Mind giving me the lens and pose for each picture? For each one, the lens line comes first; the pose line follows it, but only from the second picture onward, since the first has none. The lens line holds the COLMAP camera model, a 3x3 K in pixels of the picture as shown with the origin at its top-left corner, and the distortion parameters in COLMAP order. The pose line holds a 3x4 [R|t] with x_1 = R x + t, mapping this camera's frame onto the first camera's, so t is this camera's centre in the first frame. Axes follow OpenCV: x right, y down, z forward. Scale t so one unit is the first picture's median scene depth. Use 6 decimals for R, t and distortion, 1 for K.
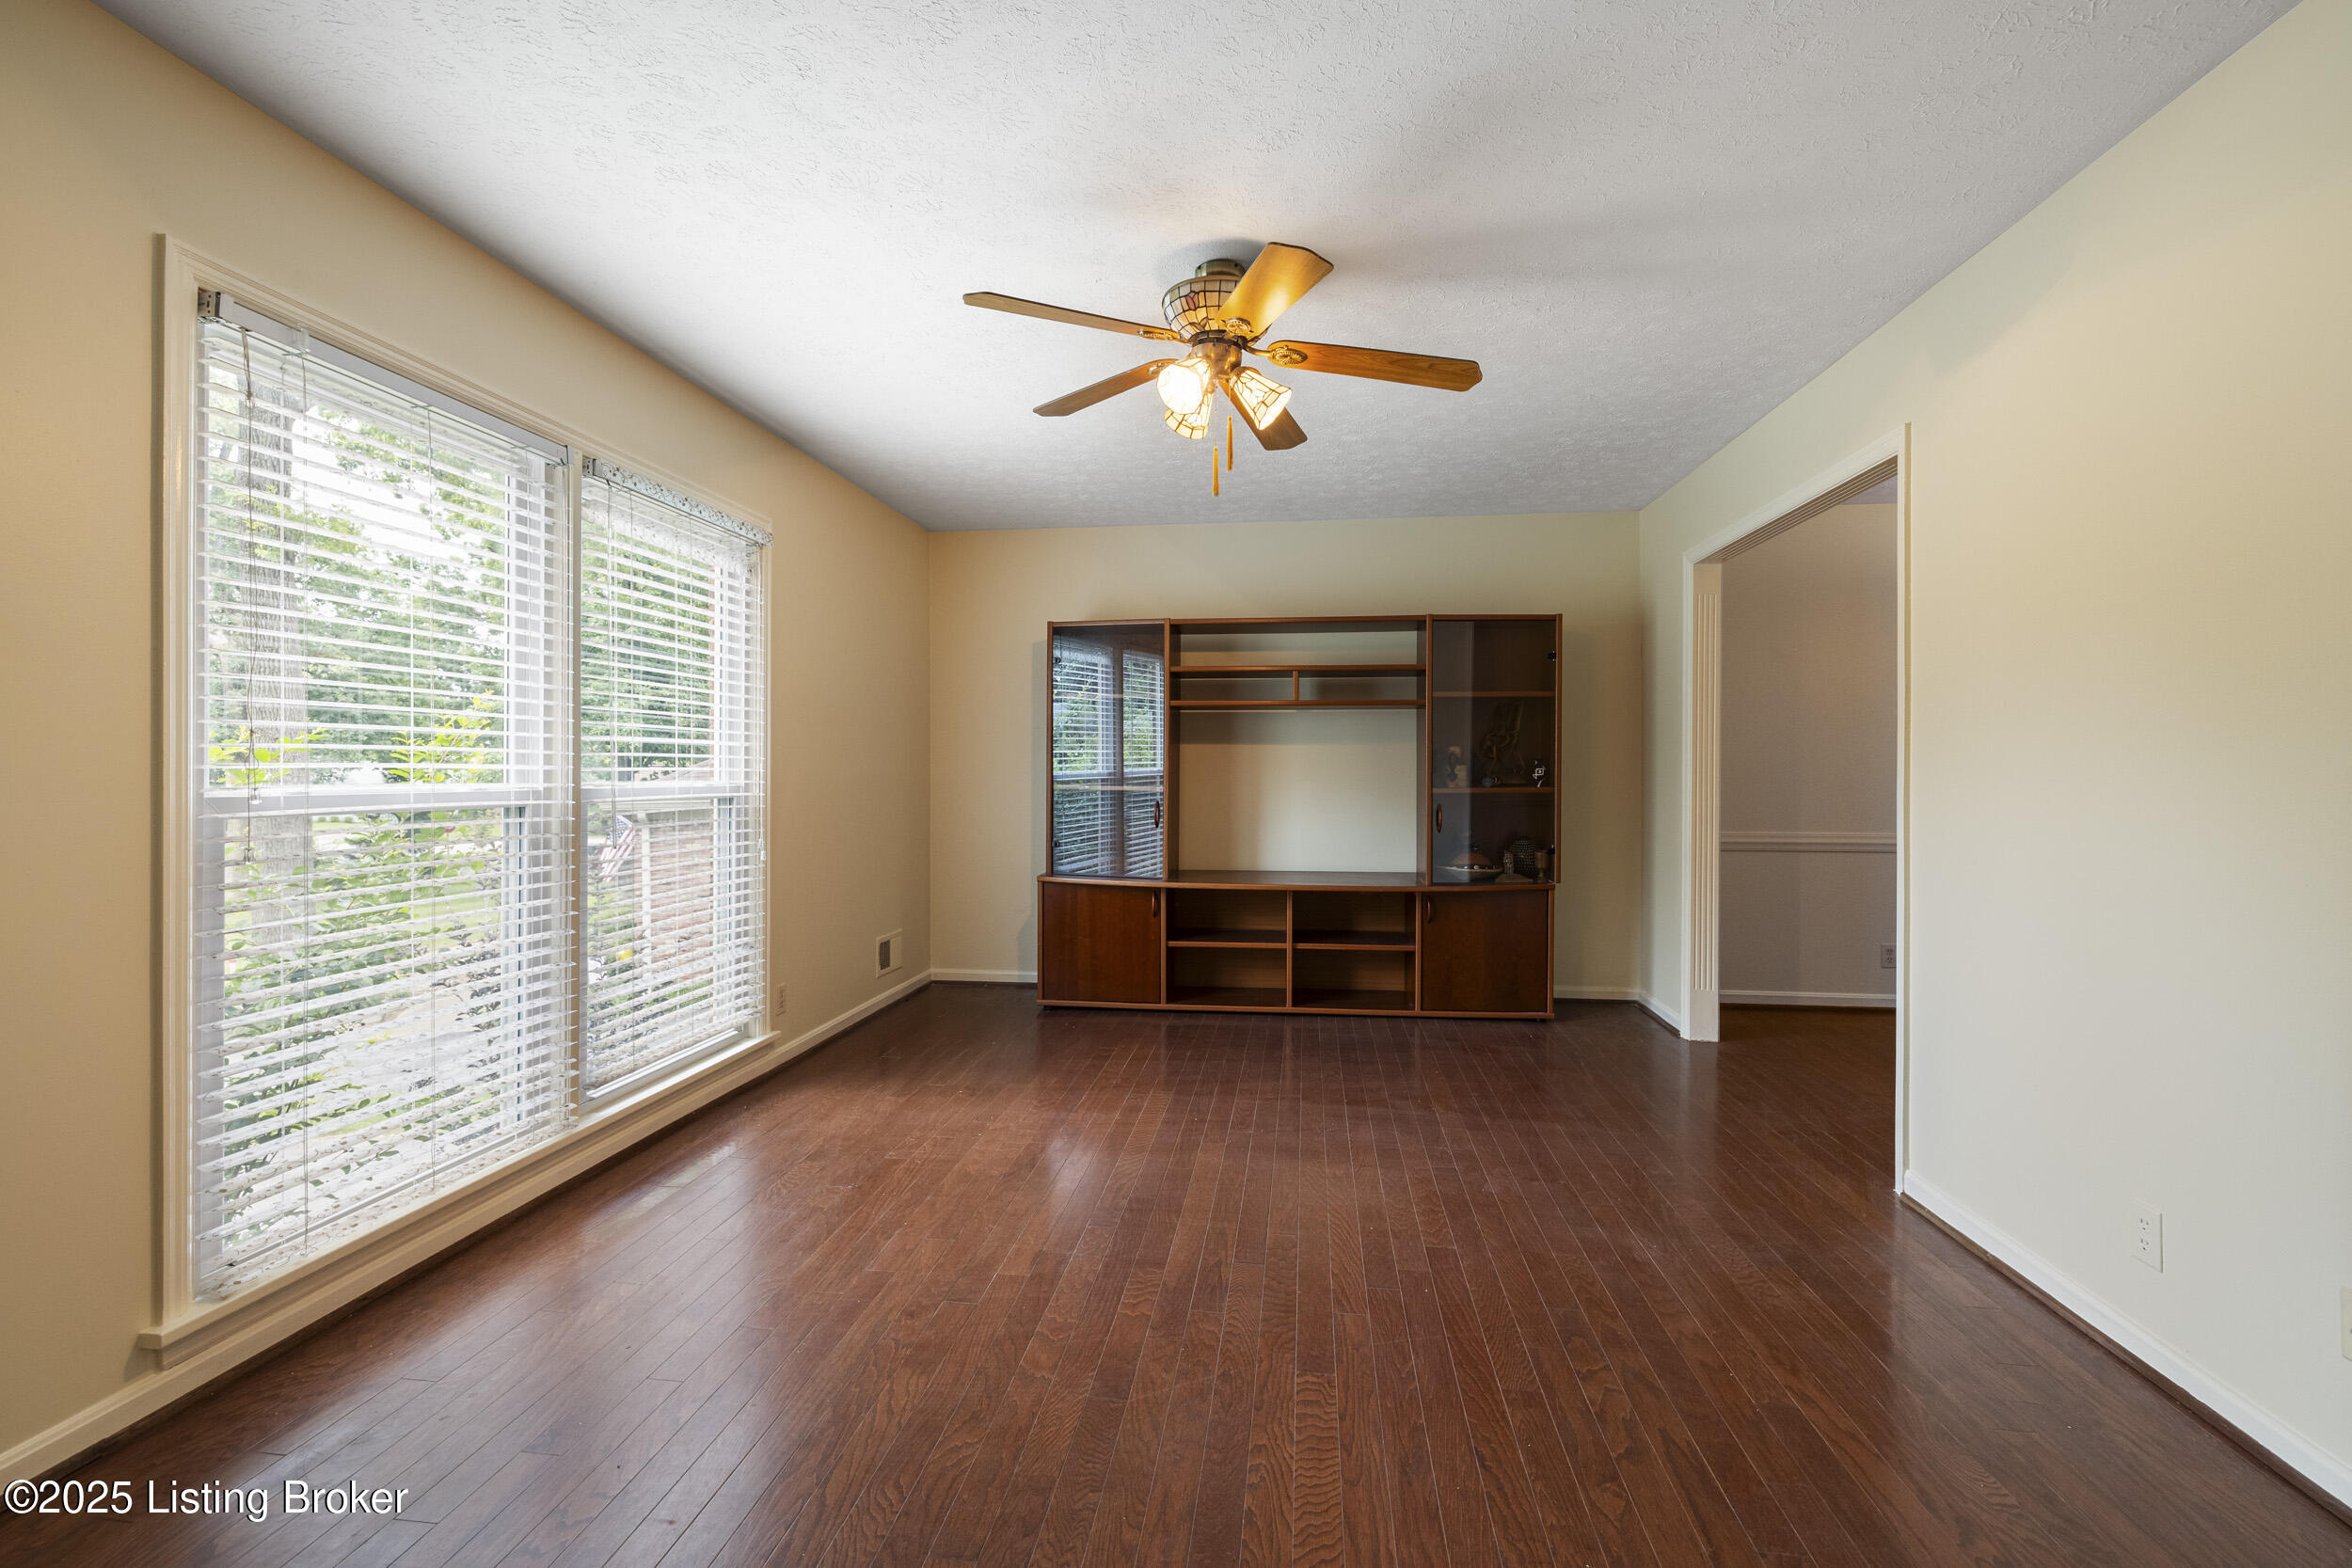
lens RADIAL K [[994.3, 0, 1186.7], [0, 994.3, 763.7], [0, 0, 1]] dist [0.000498, -0.000039]
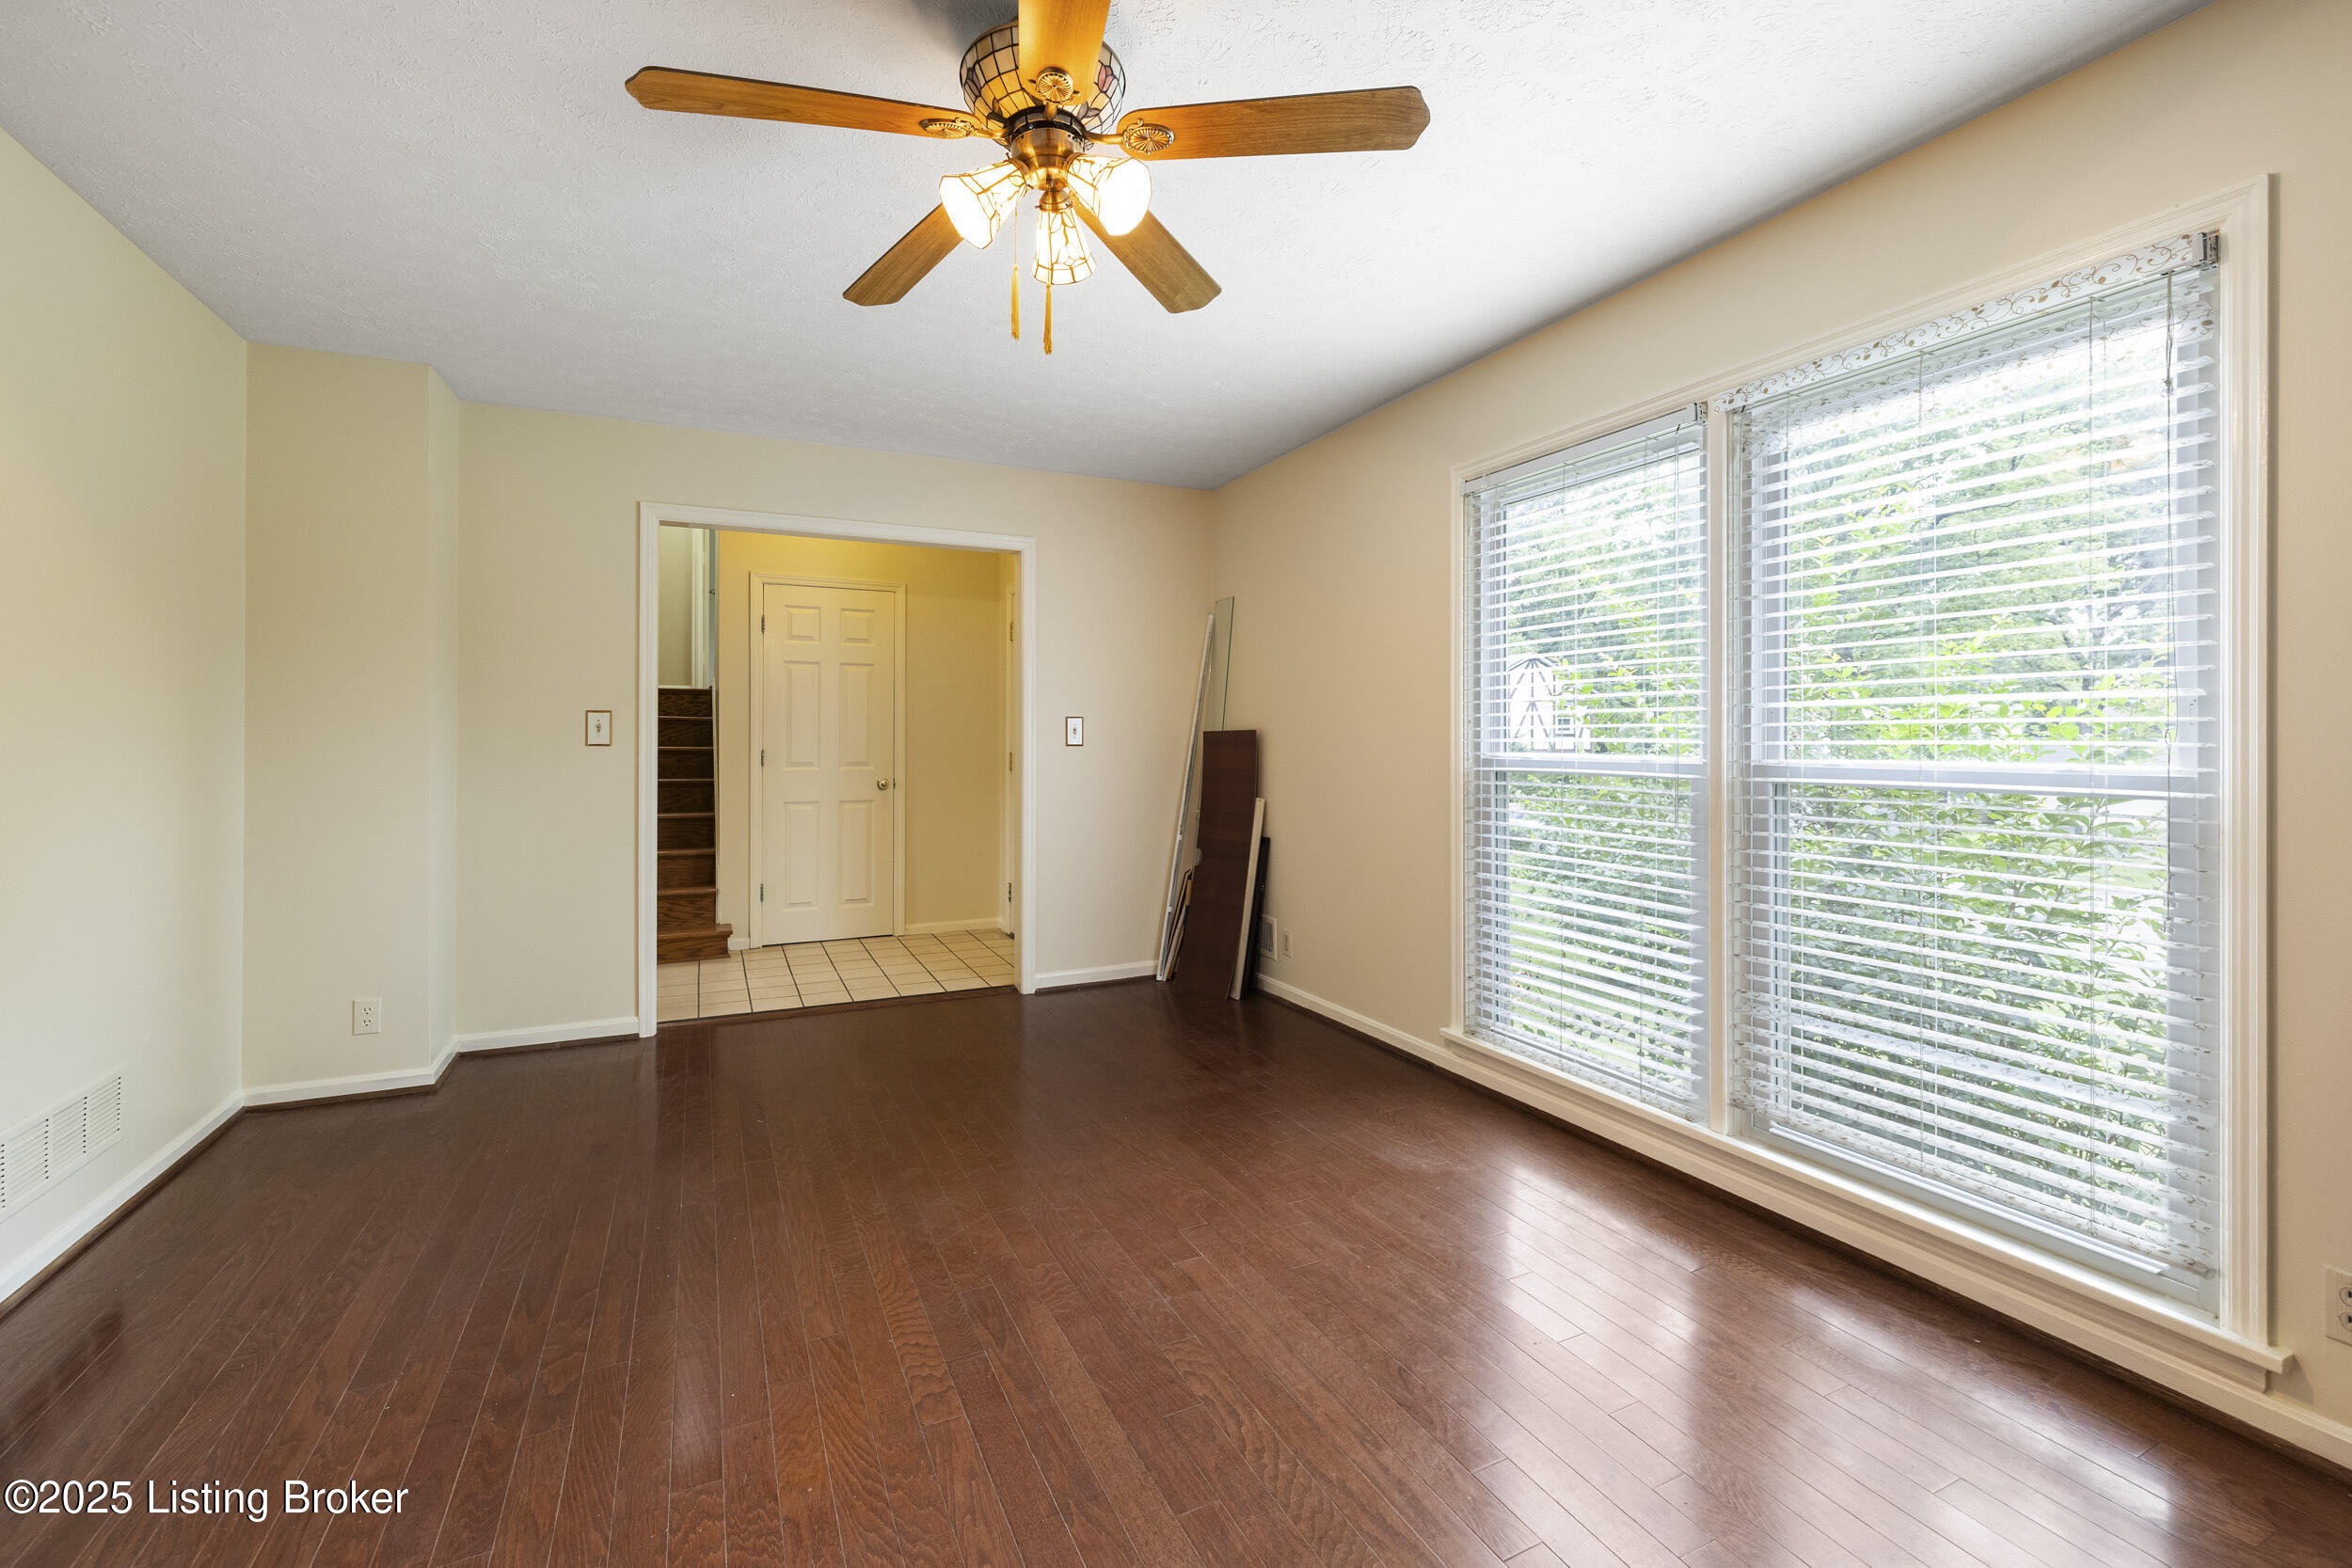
lens RADIAL K [[1003.6, 0, 1176.8], [0, 1003.6, 748.9], [0, 0, 1]] dist [0.002599, 0.000229]
pose [[-0.842814, 0.004167, -0.538189, 0.353466], [0.001334, 0.999983, 0.005653, 0.006804], [0.538203, 0.004047, -0.842805, 1.777101]]
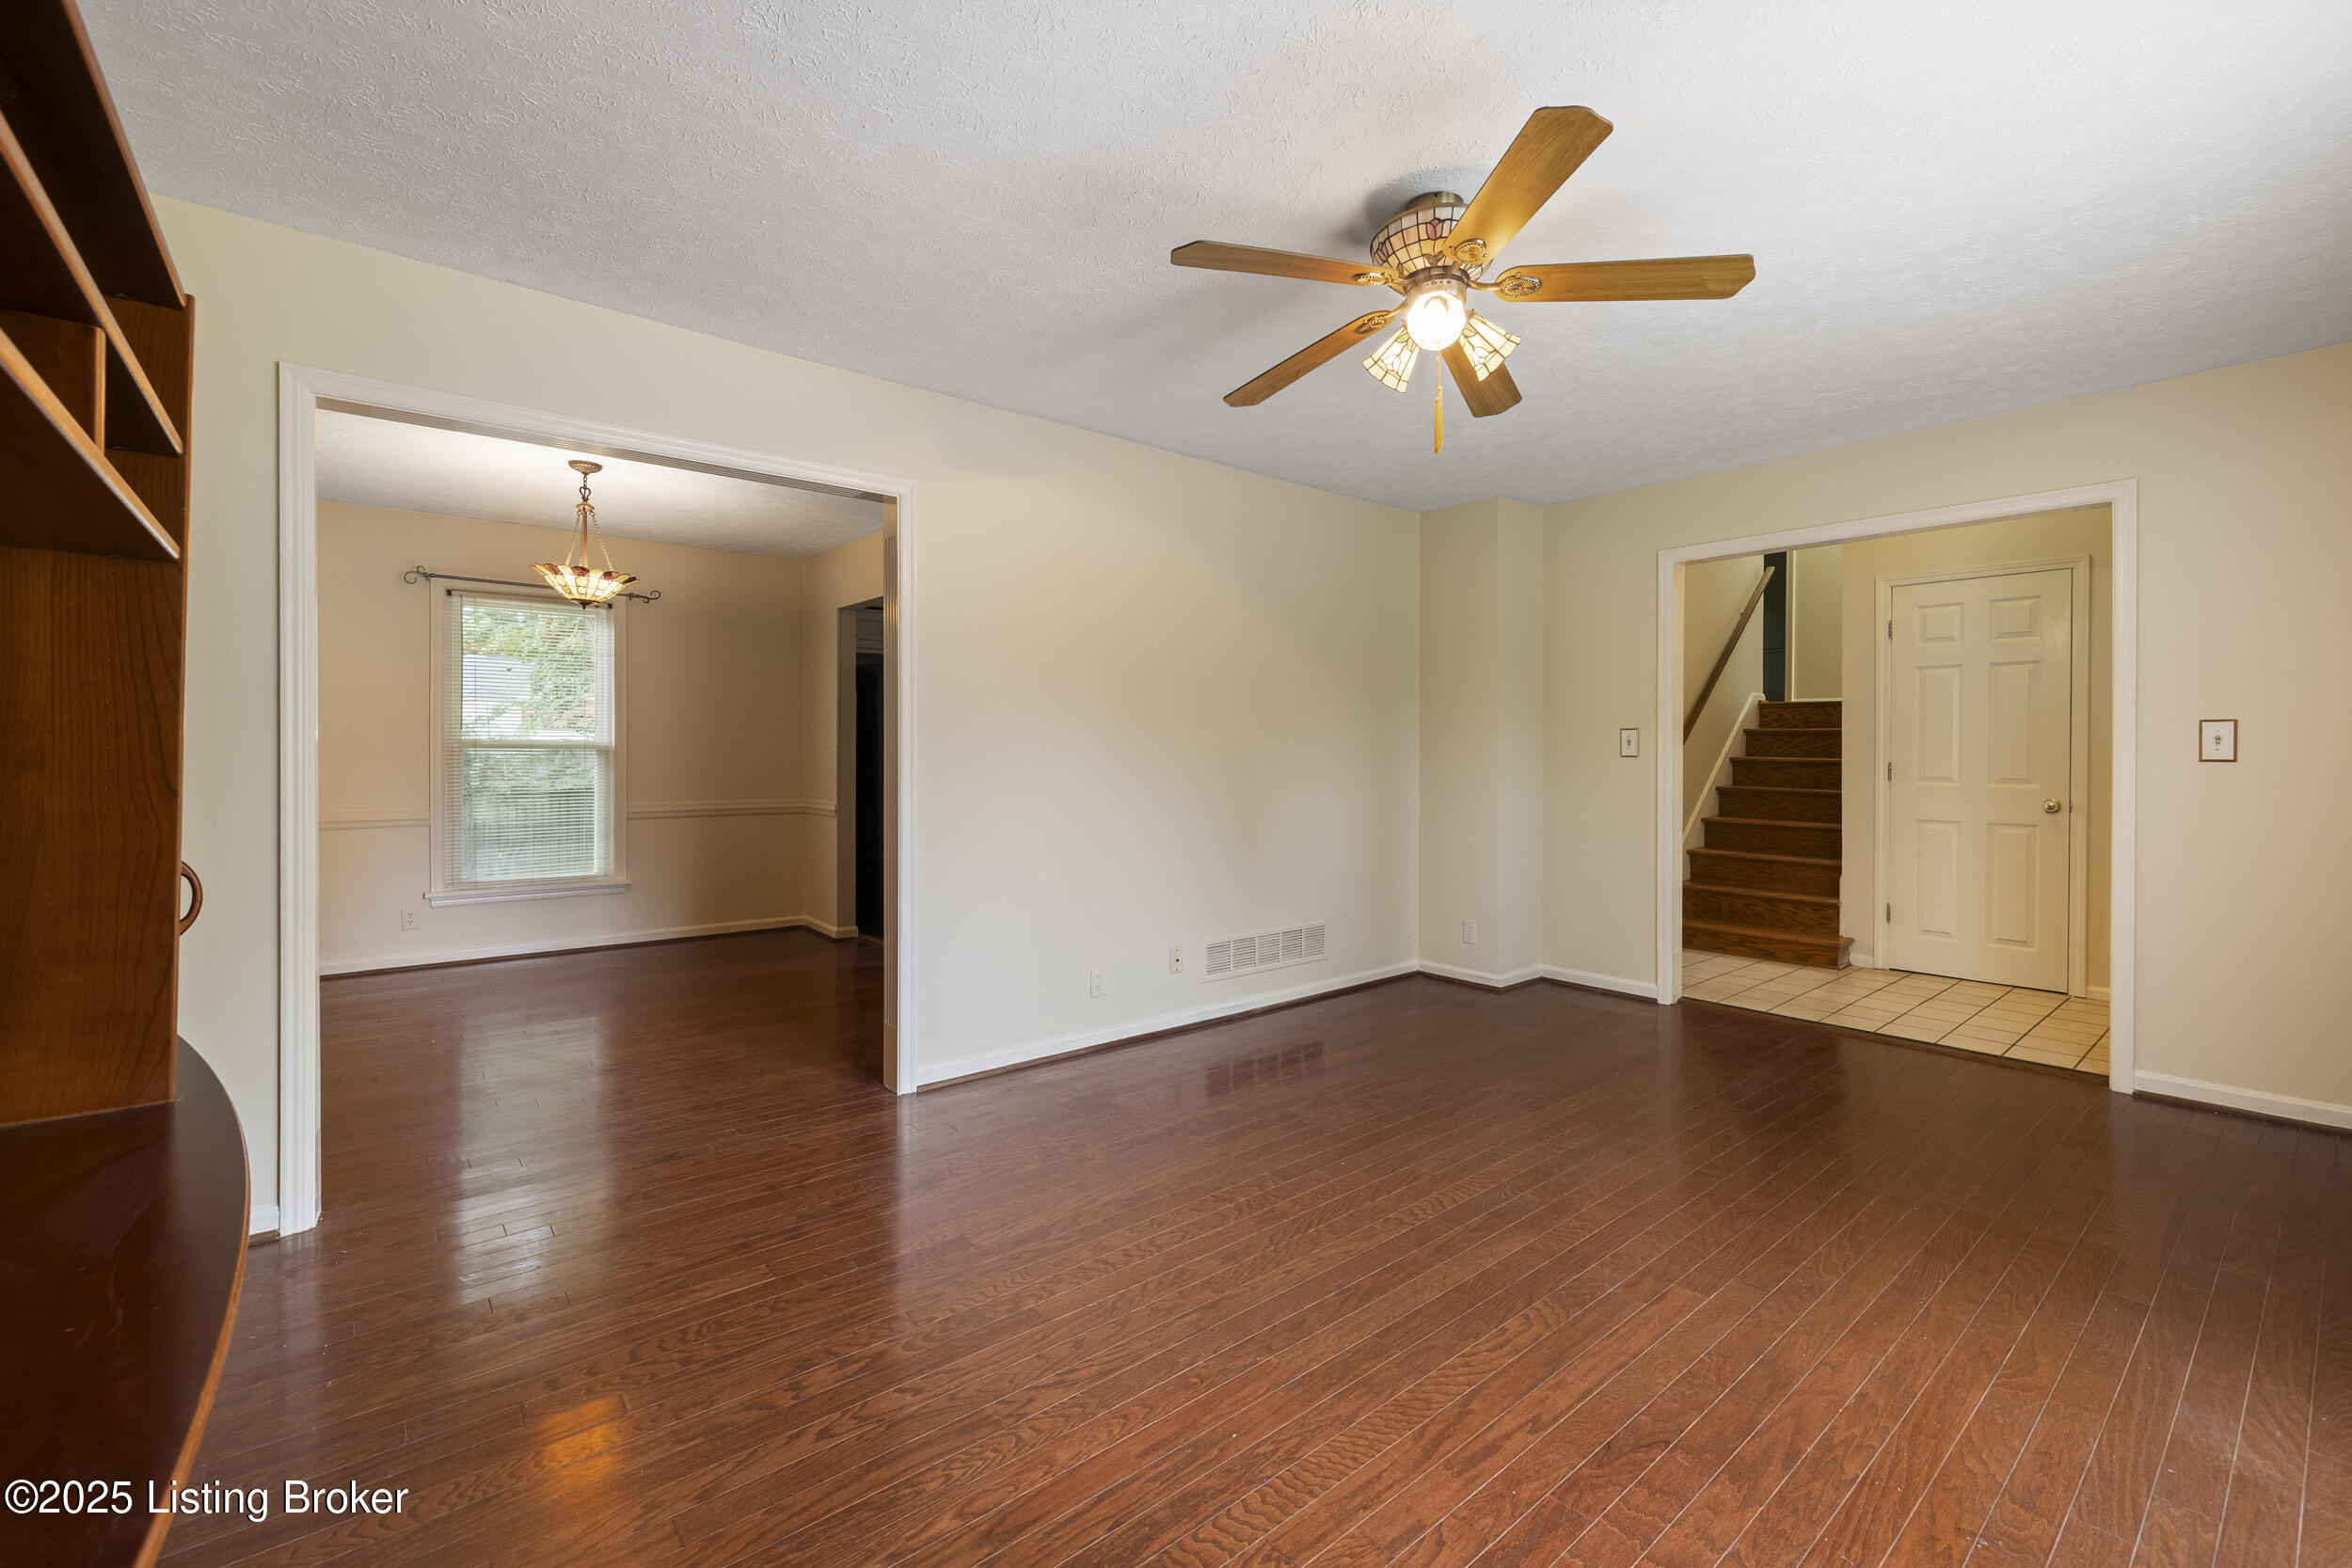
lens RADIAL K [[994.3, 0, 1186.7], [0, 994.3, 763.7], [0, 0, 1]] dist [0.000498, -0.000039]
pose [[-0.734070, -0.010734, 0.678988, -0.445603], [-0.004786, 0.999932, 0.010634, 0.007257], [-0.679056, 0.004557, -0.734072, 1.961525]]
